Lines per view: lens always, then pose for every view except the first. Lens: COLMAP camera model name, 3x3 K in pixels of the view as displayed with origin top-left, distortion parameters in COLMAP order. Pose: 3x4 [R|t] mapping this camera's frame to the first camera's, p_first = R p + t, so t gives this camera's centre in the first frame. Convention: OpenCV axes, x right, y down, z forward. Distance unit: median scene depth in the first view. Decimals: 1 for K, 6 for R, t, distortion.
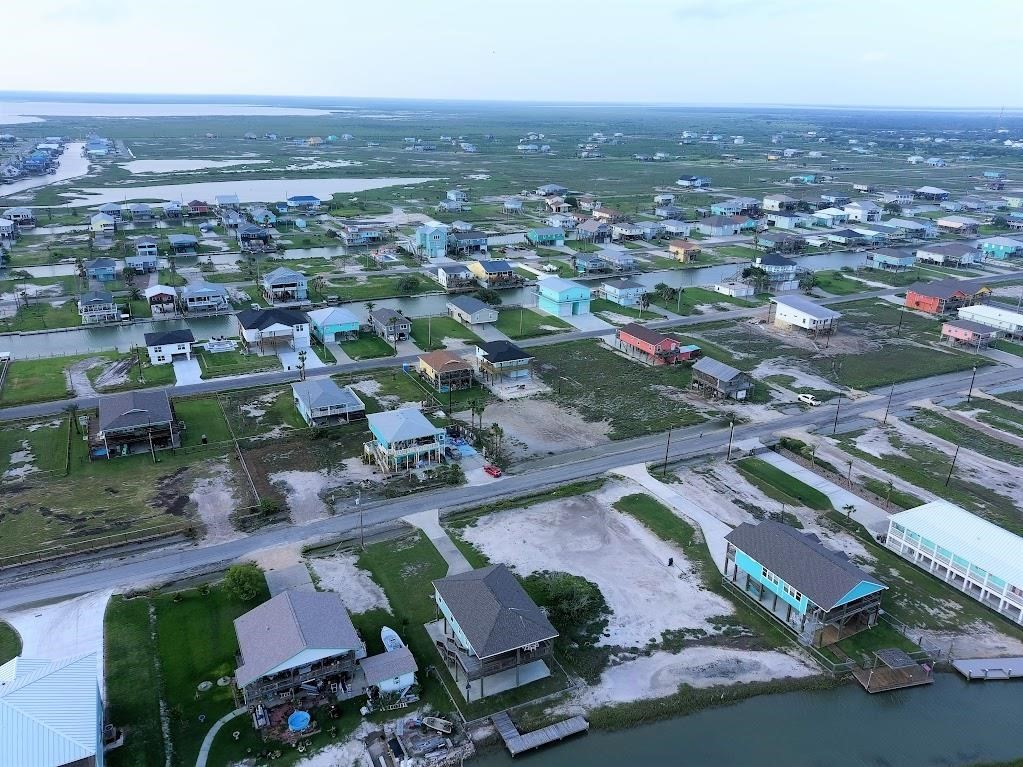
lens RADIAL K [[764.7, 0, 504.9], [0, 764.7, 386.0], [0, 0, 1]] dist [0.053608, -0.052181]
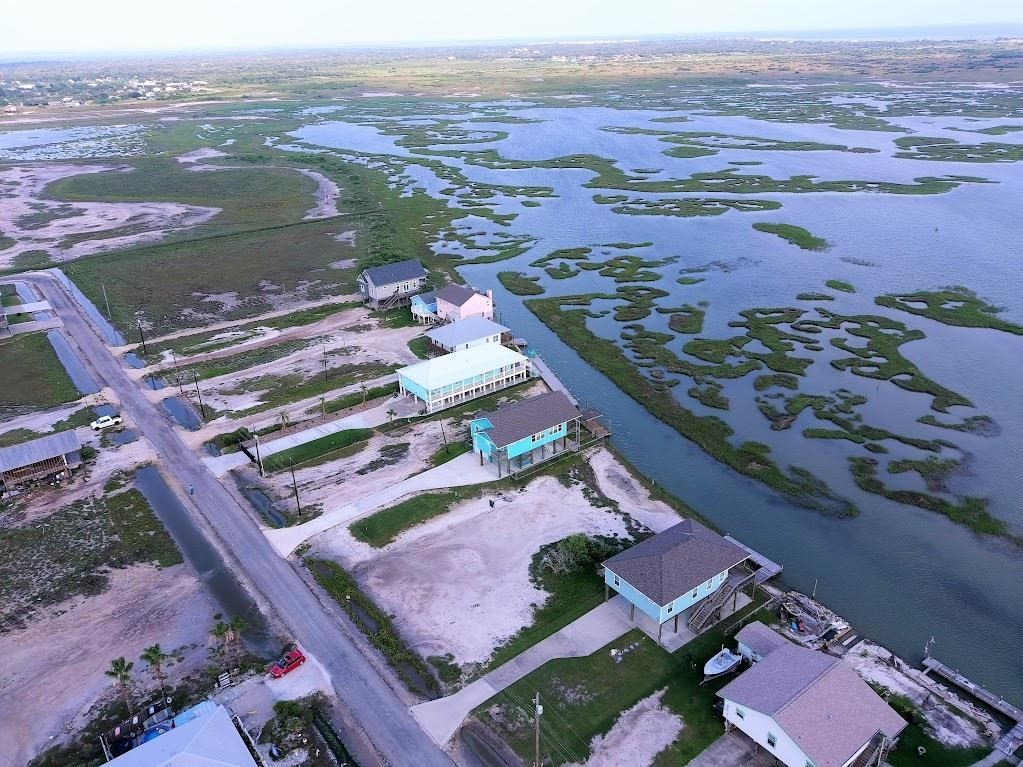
lens RADIAL K [[764.7, 0, 513.8], [0, 764.7, 383.3], [0, 0, 1]] dist [0.053608, -0.052181]
pose [[-0.203016, -0.413656, 0.887510, -0.604440], [0.366976, 0.808179, 0.460625, -0.347075], [-0.907807, 0.419209, -0.012271, 0.863848]]
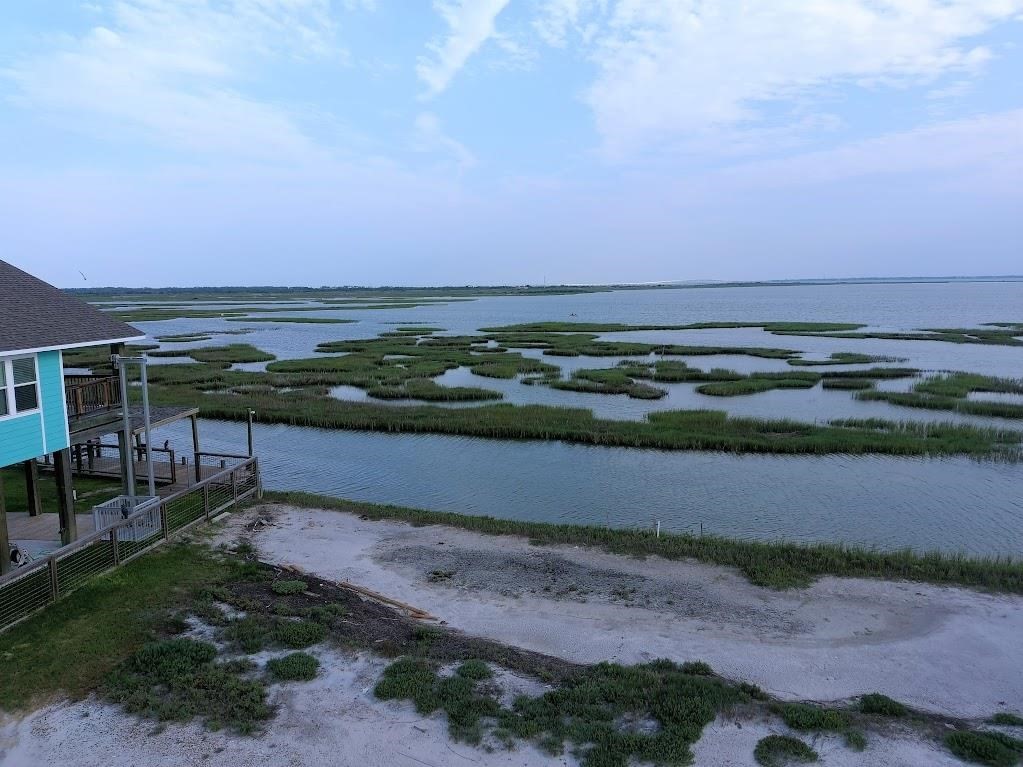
lens RADIAL K [[764.7, 0, 508.8], [0, 764.7, 382.5], [0, 0, 1]] dist [0.053608, -0.052181]
pose [[-0.828333, -0.074897, 0.555207, 0.132753], [0.199013, 0.887050, 0.416577, 0.173714], [-0.523696, 0.455558, -0.719867, 0.882715]]
